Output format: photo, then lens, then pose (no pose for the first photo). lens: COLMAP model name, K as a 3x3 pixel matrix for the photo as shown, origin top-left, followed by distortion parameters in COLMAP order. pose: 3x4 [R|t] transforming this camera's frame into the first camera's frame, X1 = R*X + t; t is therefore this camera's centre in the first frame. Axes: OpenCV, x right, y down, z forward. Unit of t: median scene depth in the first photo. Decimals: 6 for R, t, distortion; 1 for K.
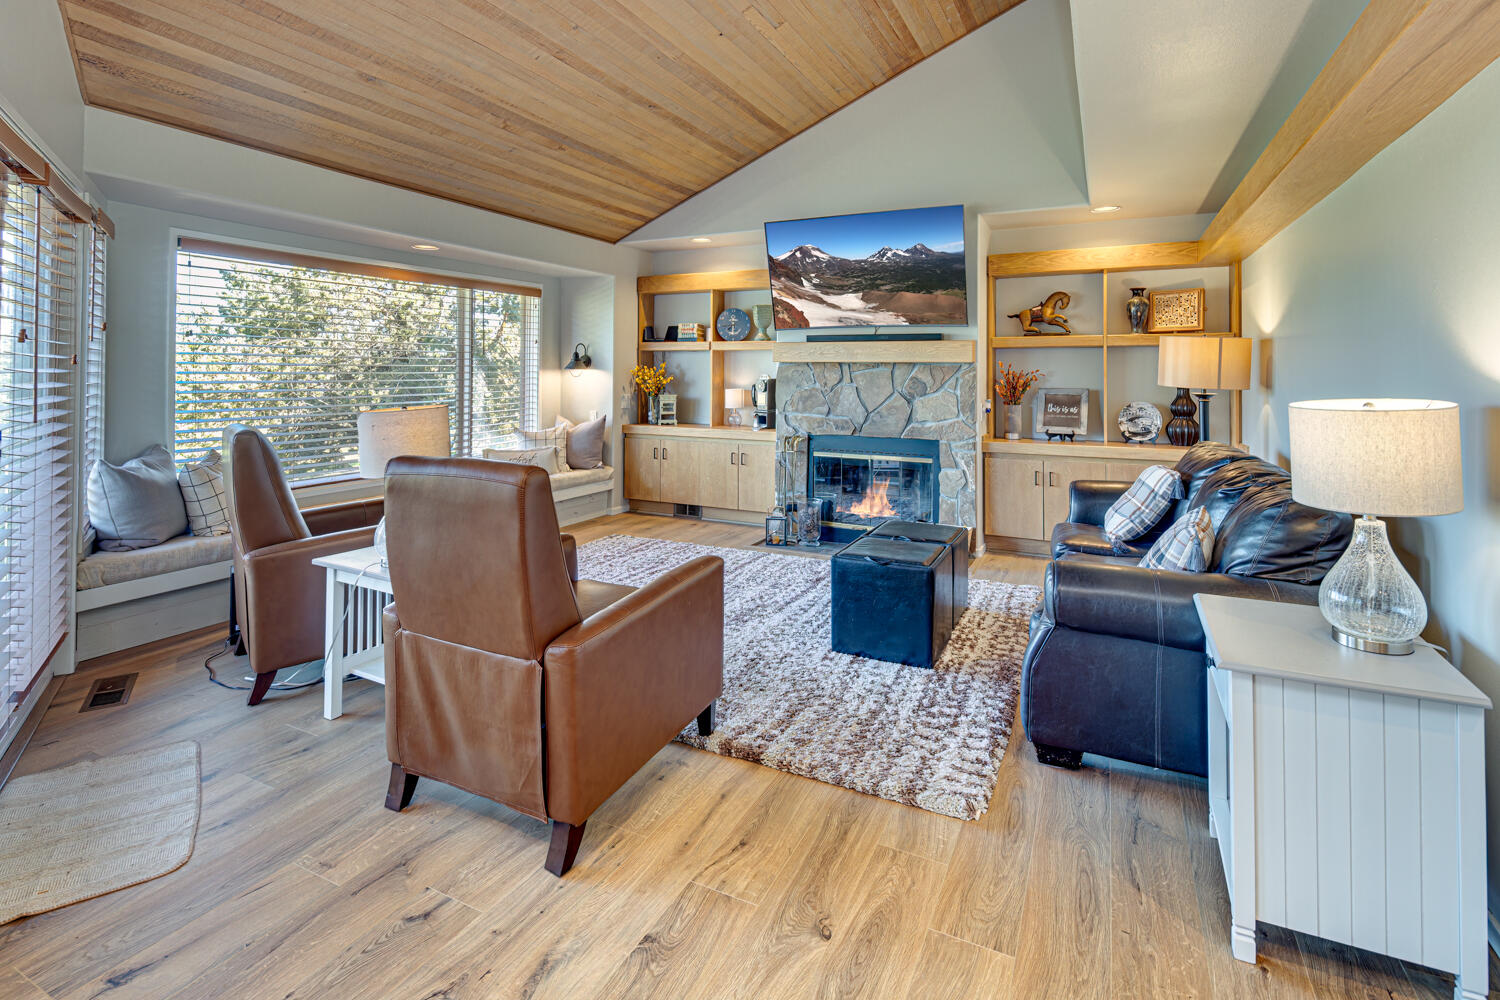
lens RADIAL K [[734.6, 0, 728.0], [0, 734.6, 359.6], [0, 0, 1]] dist [0.009861, -0.007606]
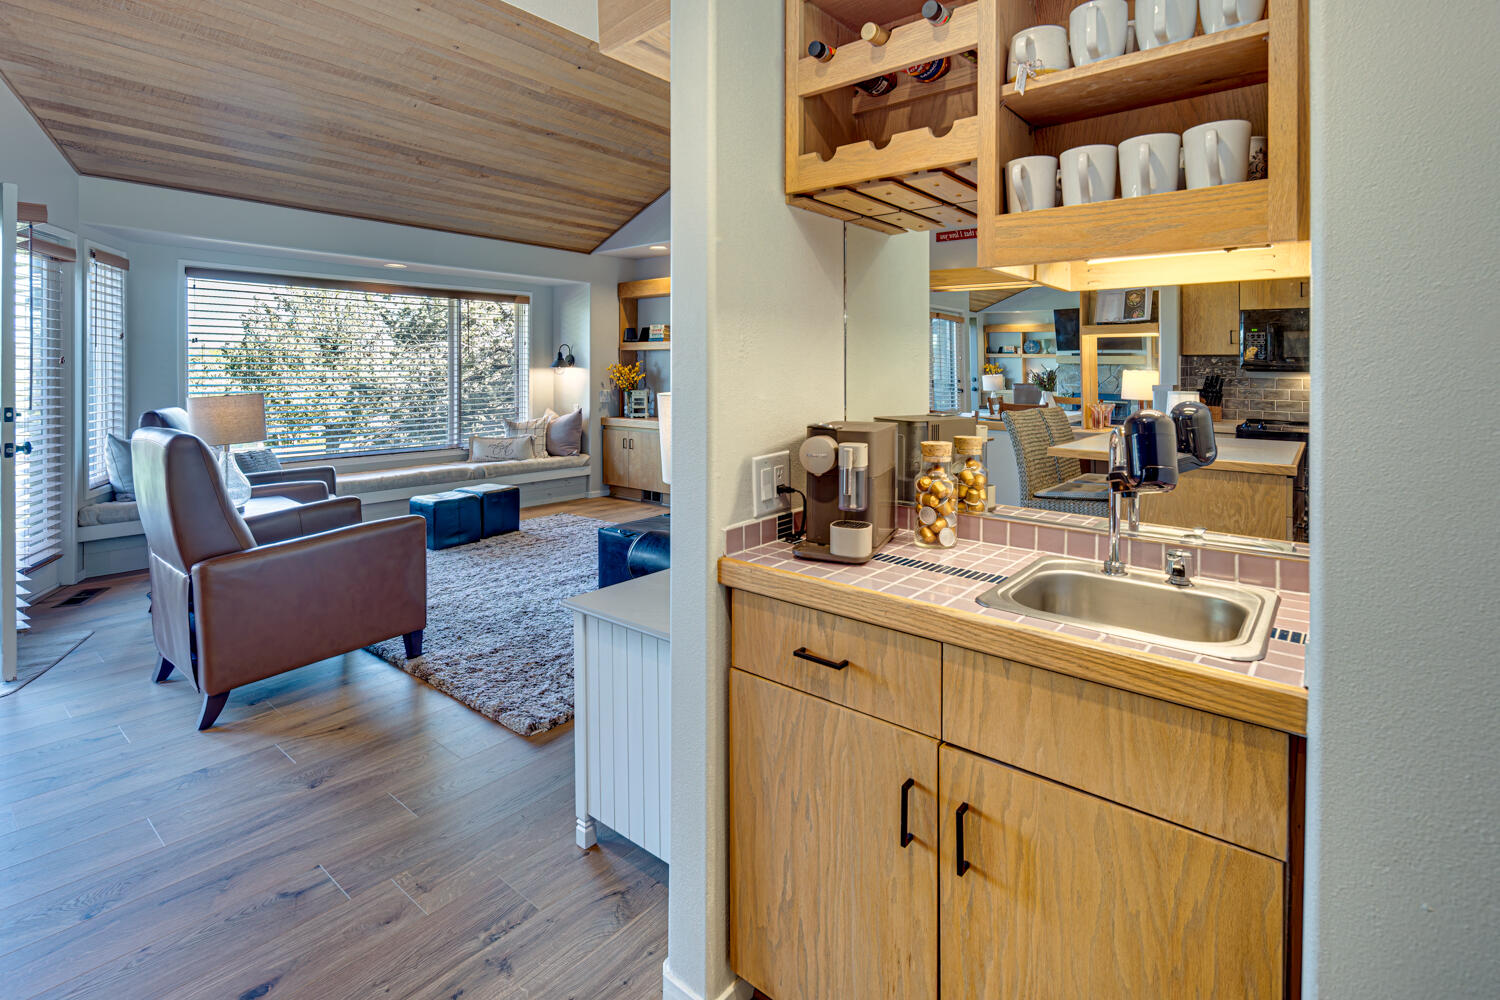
lens RADIAL K [[734.6, 0, 732.7], [0, 734.6, 370.7], [0, 0, 1]] dist [0.009861, -0.007606]
pose [[0.973387, -0.003177, -0.229146, 0.362812], [0.006711, 0.999870, 0.014646, 0.003963], [0.229070, -0.015794, 0.973282, -0.036131]]
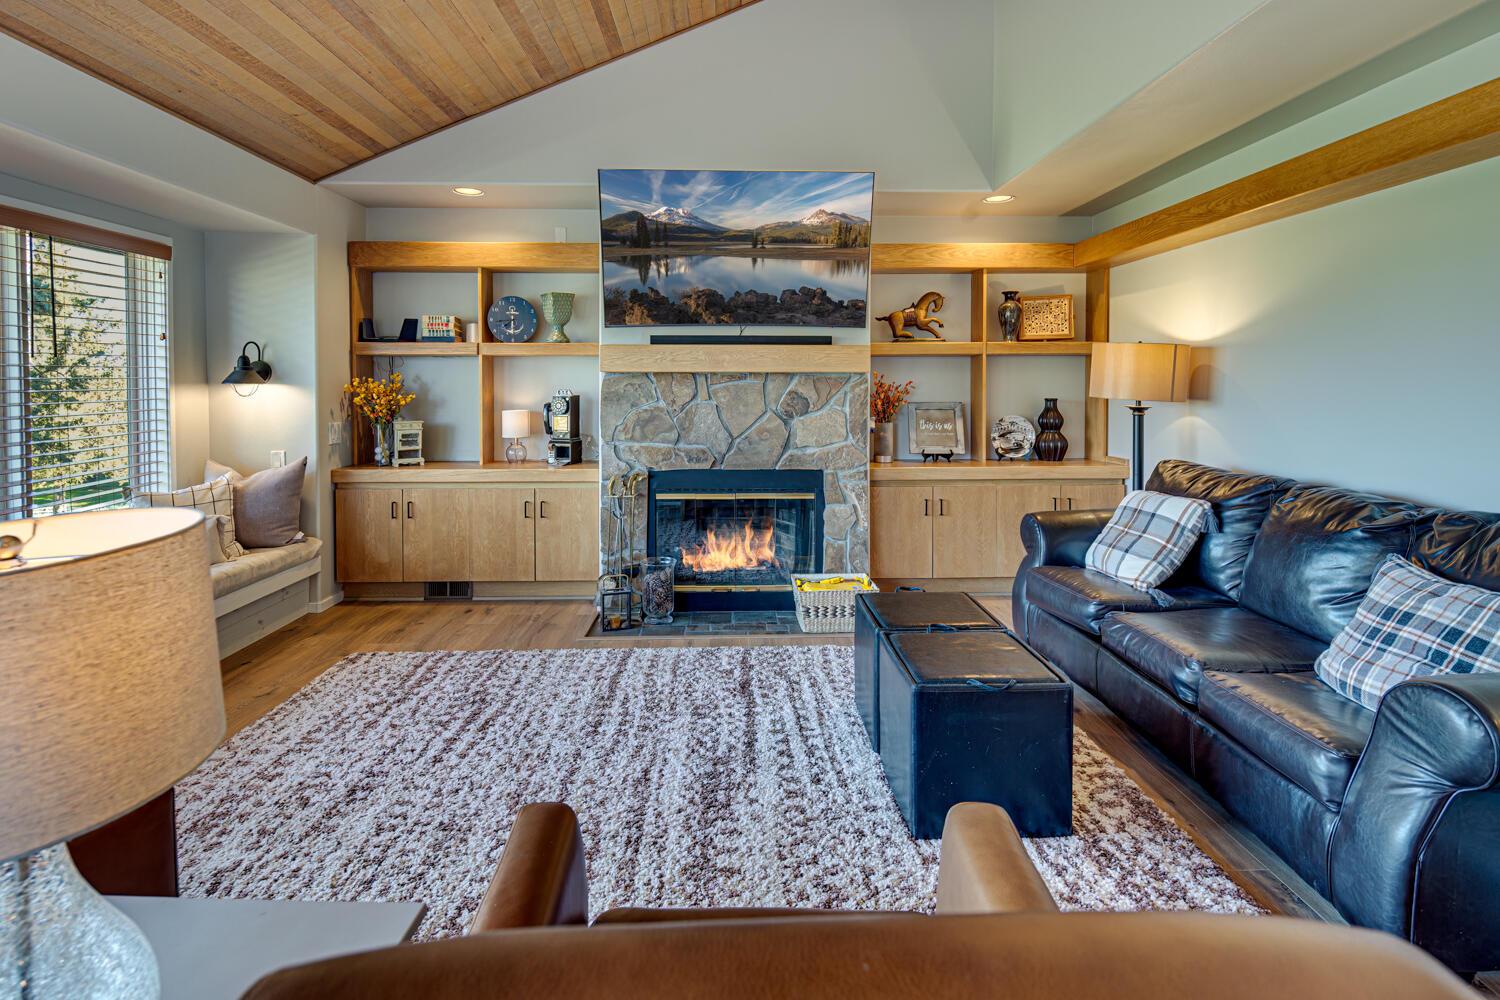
lens RADIAL K [[734.6, 0, 735.1], [0, 734.6, 399.3], [0, 0, 1]] dist [0.009861, -0.007606]
pose [[0.880210, -0.015551, 0.474330, -0.164640], [-0.001626, 0.999358, 0.035780, 0.004301], [-0.474582, -0.032265, 0.879619, 0.322611]]
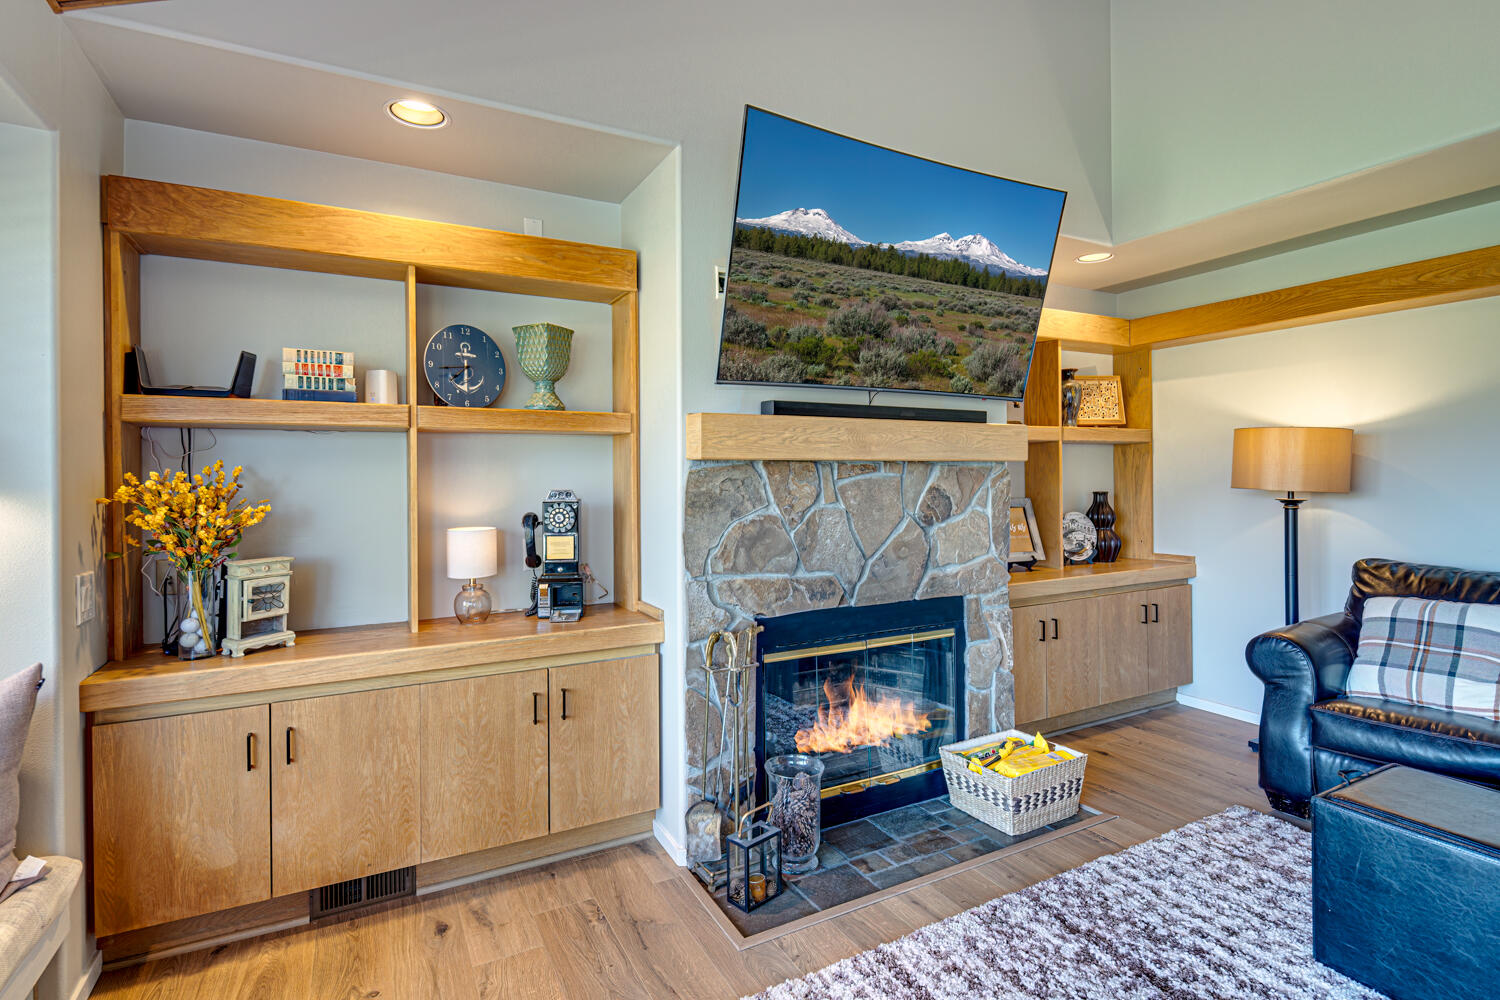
lens RADIAL K [[734.6, 0, 735.2], [0, 734.6, 478.5], [0, 0, 1]] dist [0.009861, -0.007606]
pose [[0.572648, -0.011183, 0.819725, -0.275075], [0.000268, 0.999909, 0.013454, 0.009067], [-0.819801, -0.007484, 0.572600, 0.765033]]
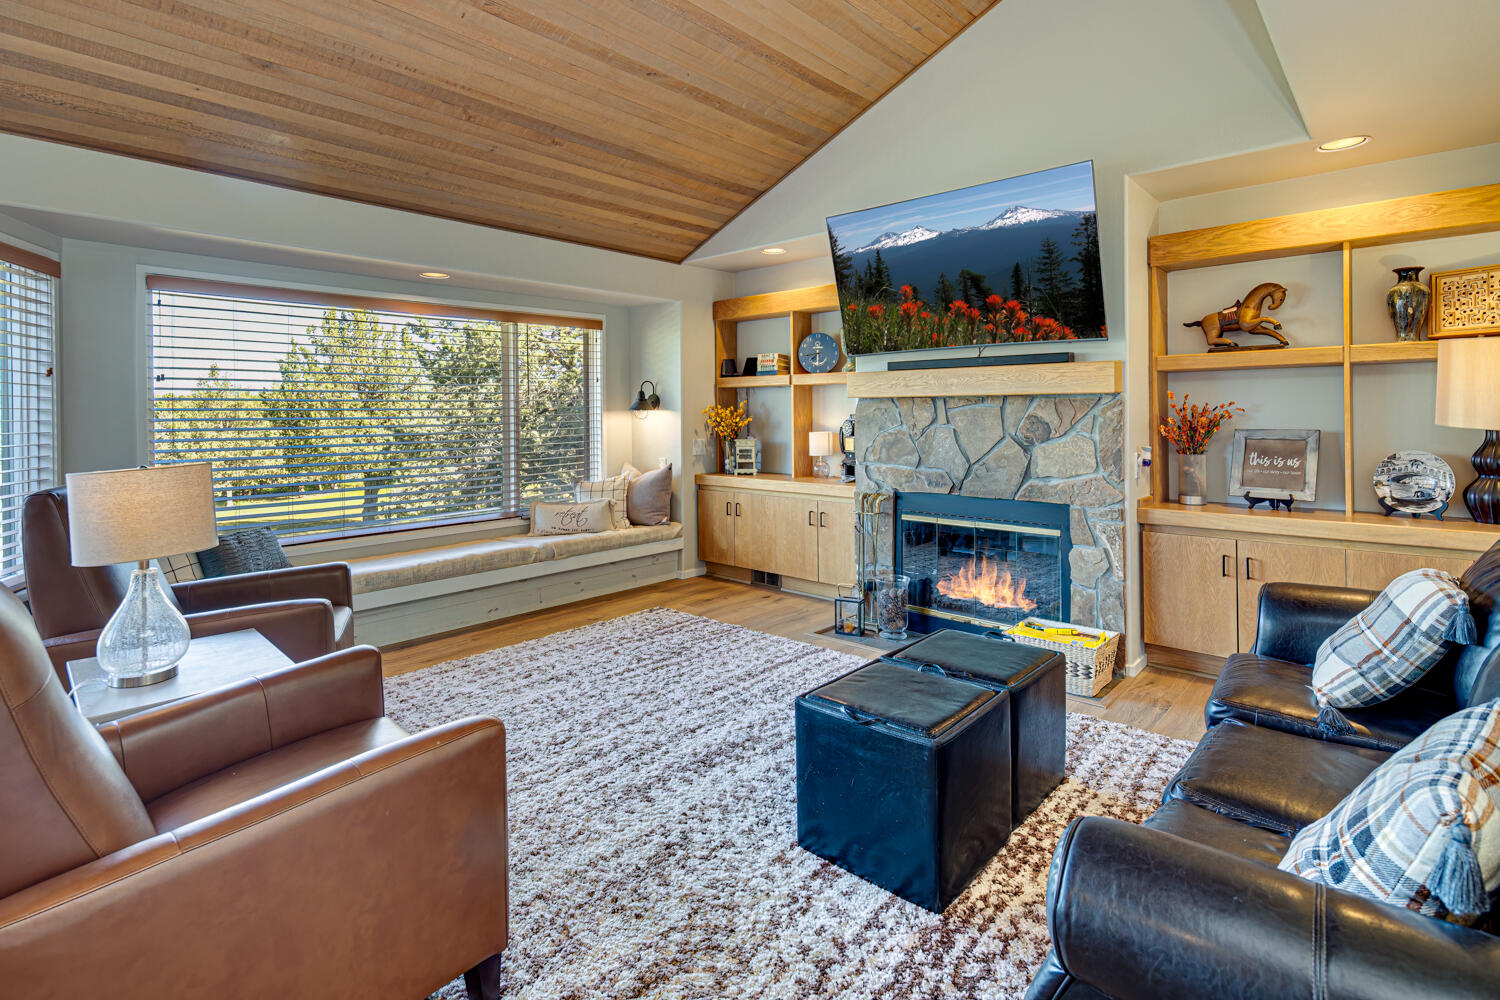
lens RADIAL K [[734.6, 0, 731.9], [0, 734.6, 409.7], [0, 0, 1]] dist [0.009861, -0.007606]
pose [[0.962324, -0.014009, -0.271545, 0.158423], [0.017696, 0.999781, 0.011134, 0.005114], [0.271330, -0.015520, 0.962361, 0.222058]]
